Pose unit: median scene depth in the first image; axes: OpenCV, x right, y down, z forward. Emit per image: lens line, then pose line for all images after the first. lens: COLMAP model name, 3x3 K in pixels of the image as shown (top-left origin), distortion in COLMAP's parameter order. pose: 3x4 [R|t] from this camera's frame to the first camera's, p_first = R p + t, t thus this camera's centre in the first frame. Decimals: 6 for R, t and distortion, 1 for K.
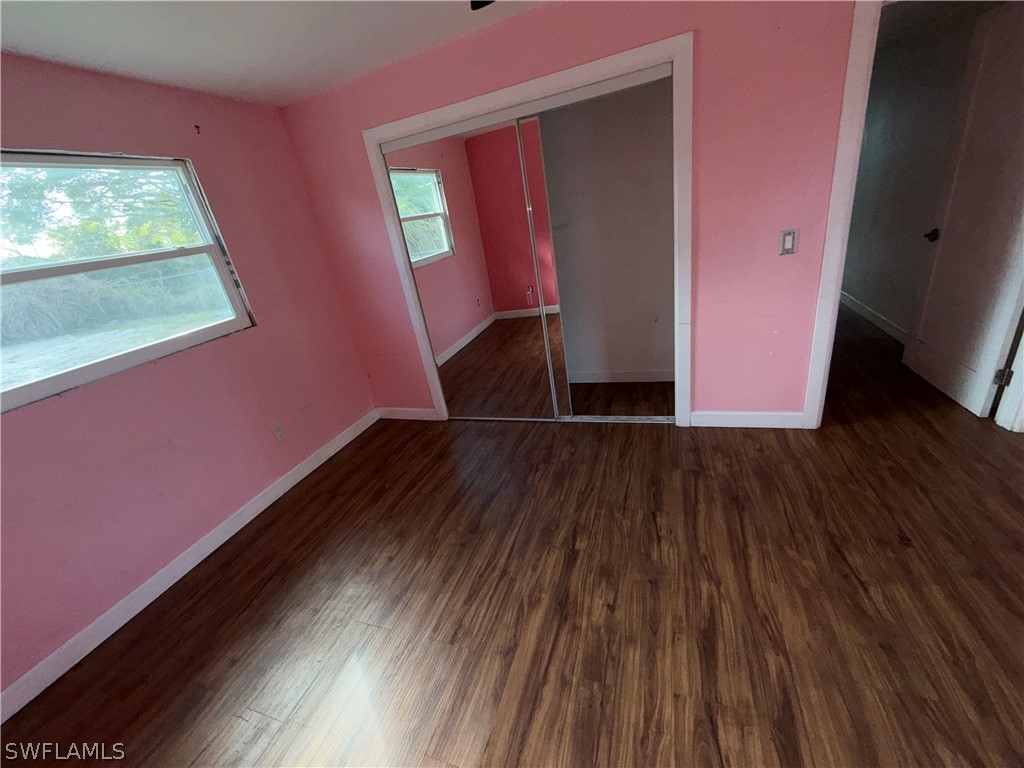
lens RADIAL K [[409.8, 0, 507.2], [0, 409.8, 383.5], [0, 0, 1]] dist [-0.015621, -0.000102]
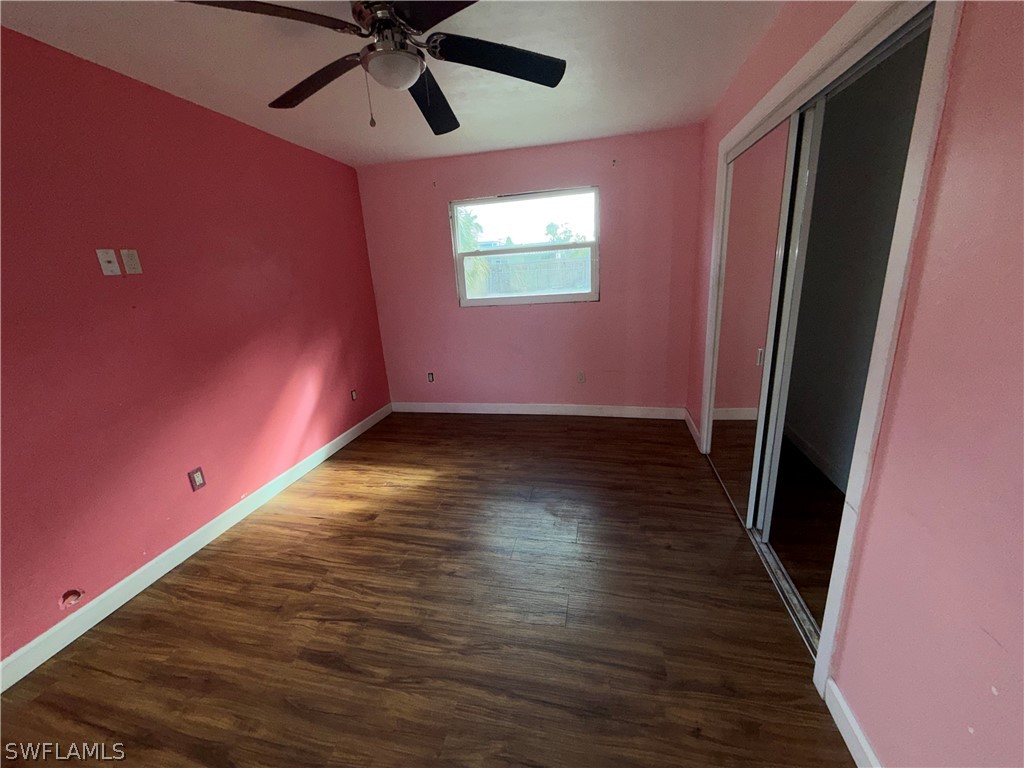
lens RADIAL K [[409.8, 0, 512.0], [0, 409.8, 385.5], [0, 0, 1]] dist [-0.015621, -0.000102]
pose [[0.124643, 0.429773, -0.894292, 1.284398], [-0.340880, 0.865007, 0.368189, -0.543628], [0.931807, 0.258954, 0.254318, 0.770236]]
